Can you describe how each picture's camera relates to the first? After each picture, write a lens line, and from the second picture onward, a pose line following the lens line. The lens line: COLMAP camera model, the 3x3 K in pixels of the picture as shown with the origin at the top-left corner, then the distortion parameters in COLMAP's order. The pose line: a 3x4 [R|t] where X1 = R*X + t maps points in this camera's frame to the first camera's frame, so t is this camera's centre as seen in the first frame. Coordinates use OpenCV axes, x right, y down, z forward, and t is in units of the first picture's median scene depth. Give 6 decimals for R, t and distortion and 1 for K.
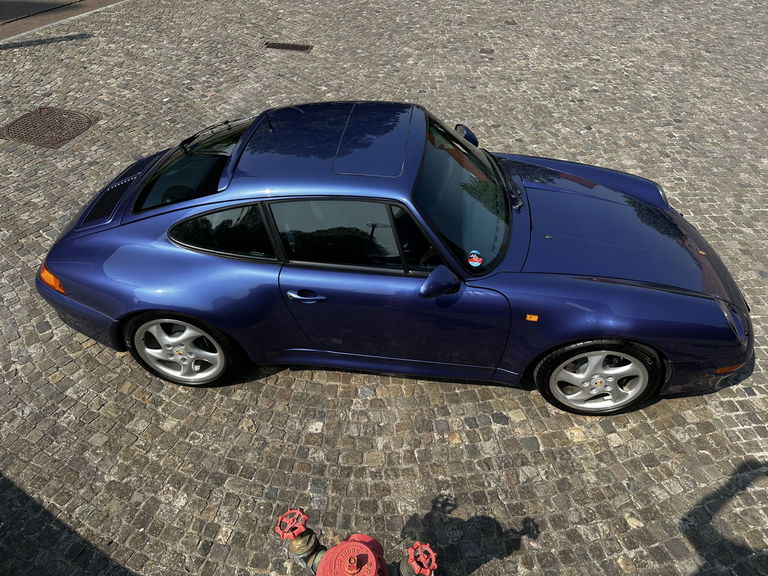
lens RADIAL K [[547.1, 0, 384.9], [0, 547.1, 272.5], [0, 0, 1]] dist [0.027680, -0.041040]
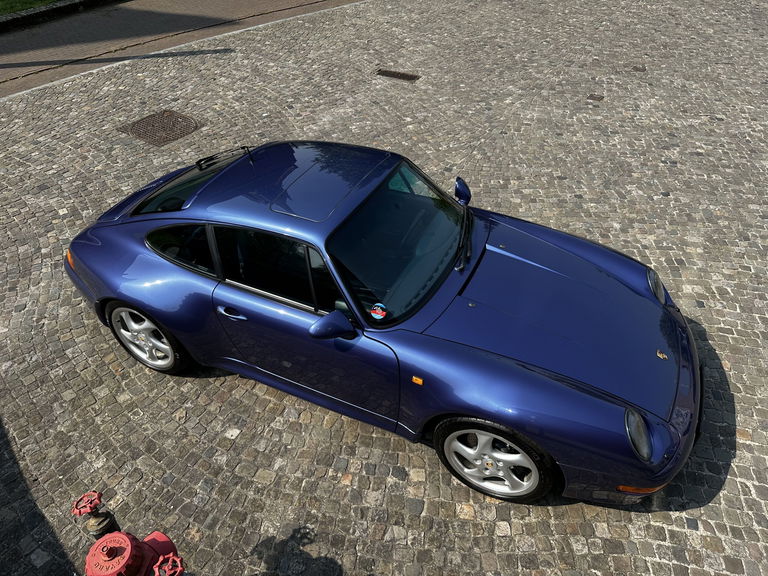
lens RADIAL K [[547.1, 0, 382.9], [0, 547.1, 272.3], [0, 0, 1]] dist [0.027680, -0.041040]
pose [[0.944743, 0.183468, -0.271660, 0.389342], [-0.191325, 0.981524, -0.002484, -0.085459], [0.266185, 0.054322, 0.962390, 0.008364]]
